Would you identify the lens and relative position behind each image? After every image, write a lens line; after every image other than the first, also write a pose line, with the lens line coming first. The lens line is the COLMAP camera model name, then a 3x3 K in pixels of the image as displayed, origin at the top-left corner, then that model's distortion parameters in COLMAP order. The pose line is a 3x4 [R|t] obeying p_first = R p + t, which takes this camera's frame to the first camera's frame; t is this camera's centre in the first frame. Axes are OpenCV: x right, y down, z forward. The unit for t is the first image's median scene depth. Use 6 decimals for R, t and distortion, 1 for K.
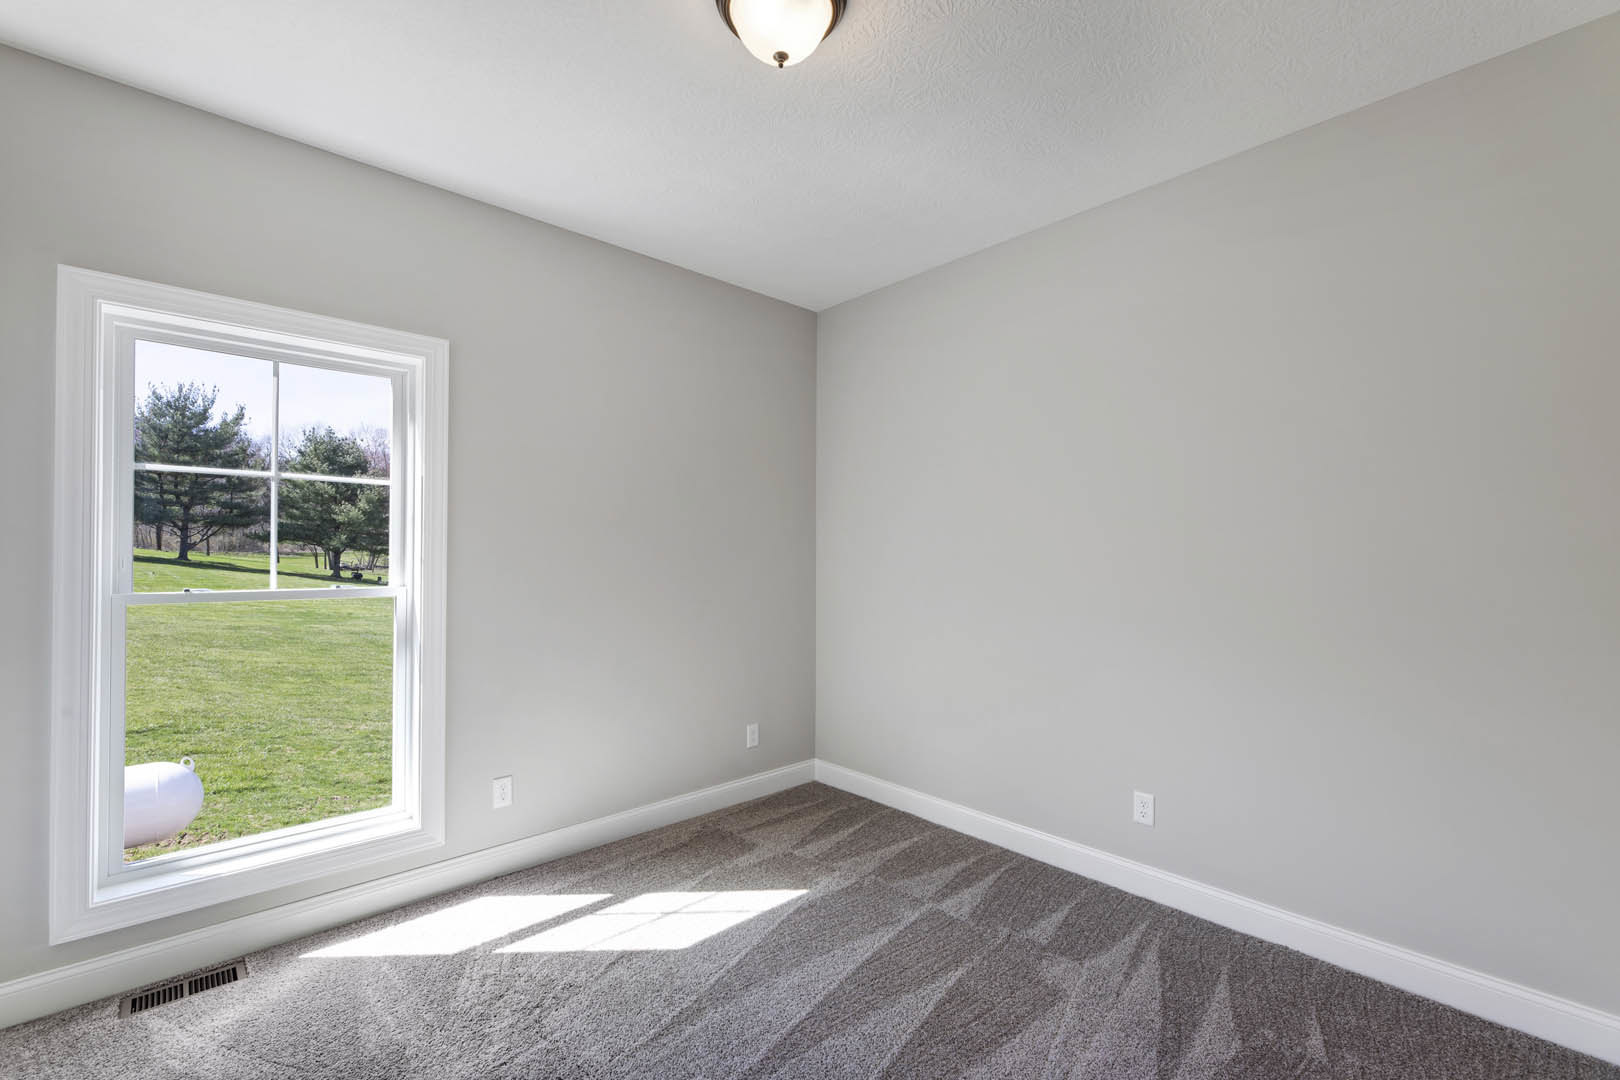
lens RADIAL K [[705.1, 0, 805.5], [0, 705.1, 546.2], [0, 0, 1]] dist [-0.003638, -0.000298]
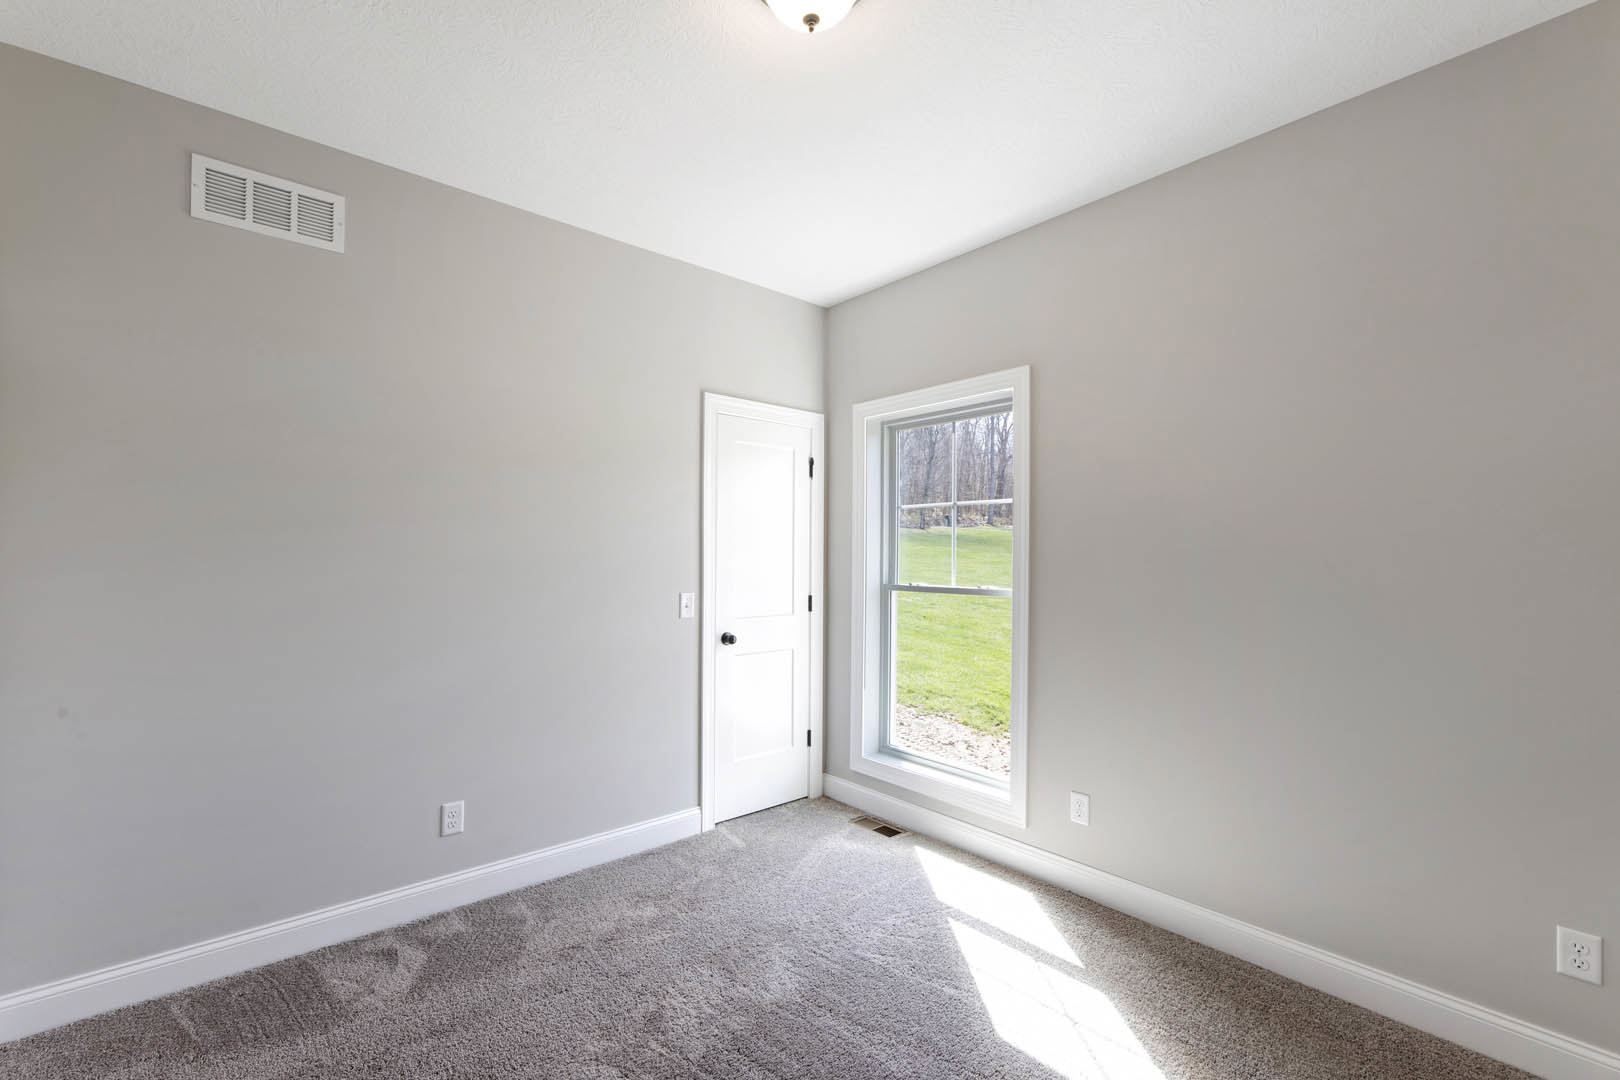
lens RADIAL K [[705.1, 0, 805.6], [0, 705.1, 545.7], [0, 0, 1]] dist [-0.003638, -0.000298]
pose [[-0.063250, -0.021675, -0.997762, 0.642539], [-0.000790, 0.999765, -0.021669, 0.012397], [0.997997, -0.000583, -0.063253, 0.782972]]
